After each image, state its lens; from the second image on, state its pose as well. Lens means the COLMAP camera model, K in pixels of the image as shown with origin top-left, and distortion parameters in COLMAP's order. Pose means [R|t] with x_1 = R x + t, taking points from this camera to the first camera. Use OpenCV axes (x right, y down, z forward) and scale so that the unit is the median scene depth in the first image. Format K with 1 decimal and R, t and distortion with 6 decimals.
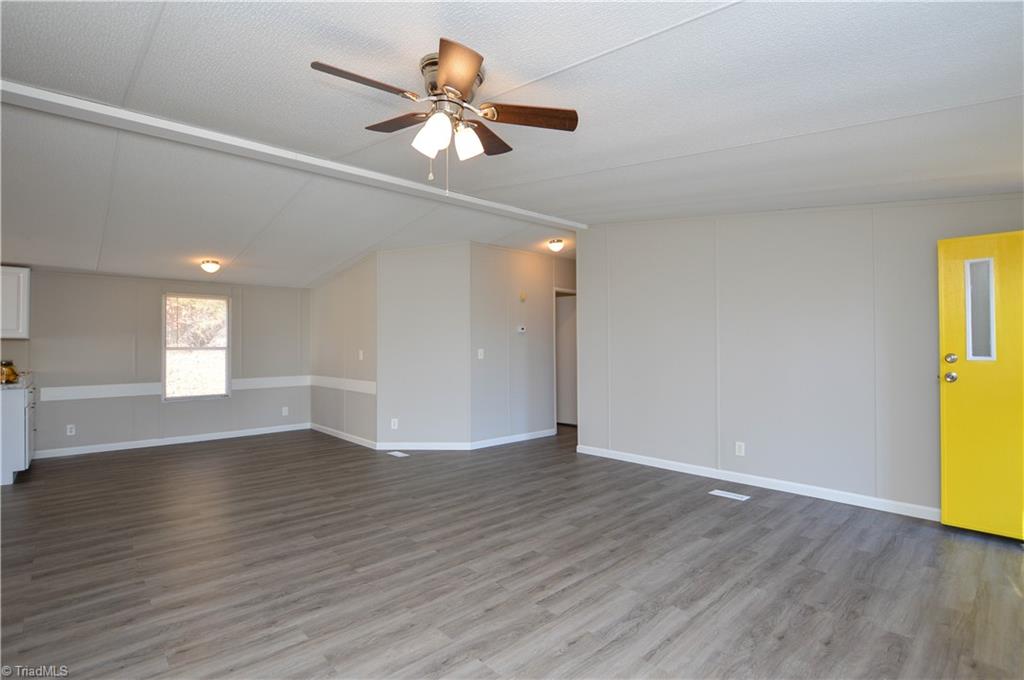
lens RADIAL K [[487.4, 0, 509.3], [0, 487.4, 340.8], [0, 0, 1]] dist [-0.020464, 0.000088]
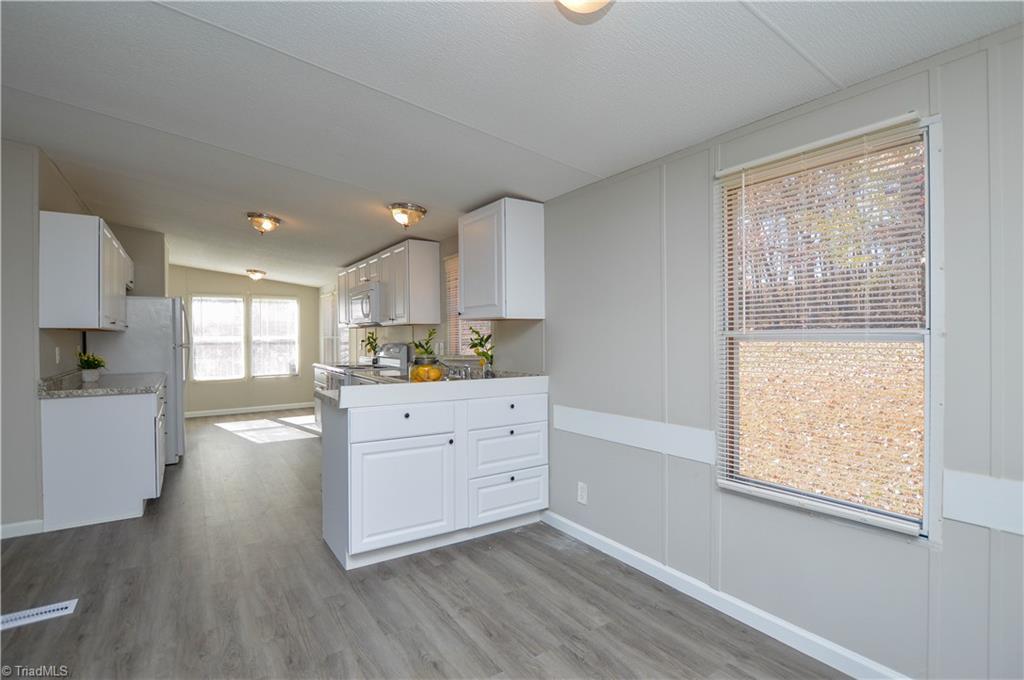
lens RADIAL K [[487.4, 0, 509.3], [0, 487.4, 340.8], [0, 0, 1]] dist [-0.020464, 0.000088]
pose [[-0.149001, 0.012975, -0.988752, -0.624448], [0.018692, 0.999772, 0.010303, 0.022668], [0.988660, -0.016947, -0.149209, 1.640620]]
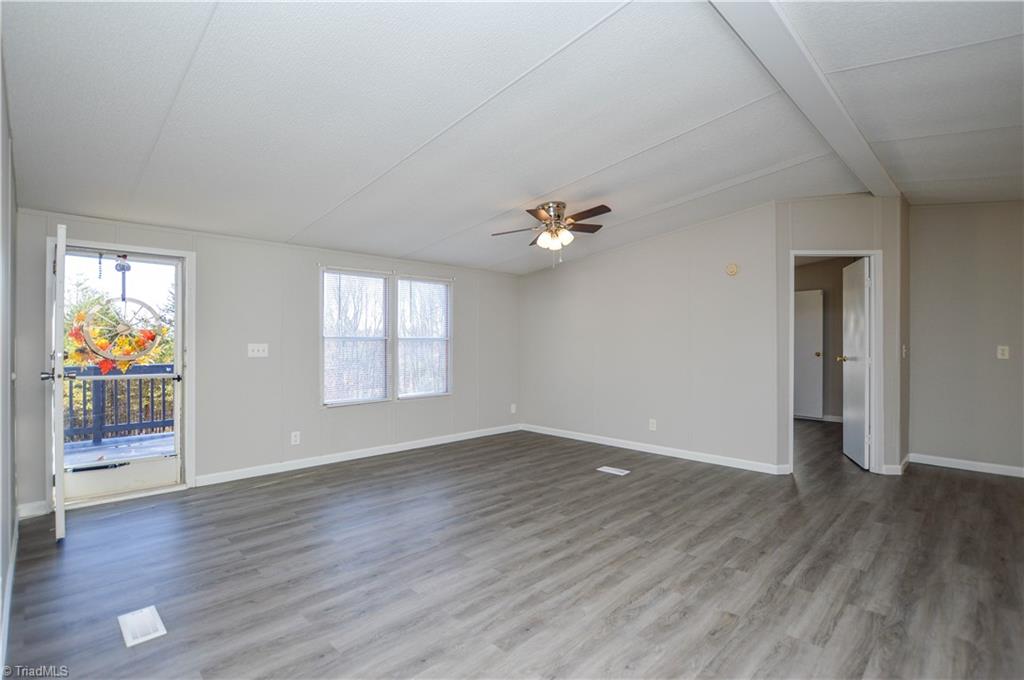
lens RADIAL K [[487.4, 0, 509.3], [0, 487.4, 340.8], [0, 0, 1]] dist [-0.020464, 0.000088]
pose [[-0.999004, 0.005278, -0.044303, 0.088429], [0.005855, 0.999900, -0.012891, 0.022698], [0.044230, -0.013138, -0.998935, 1.766838]]
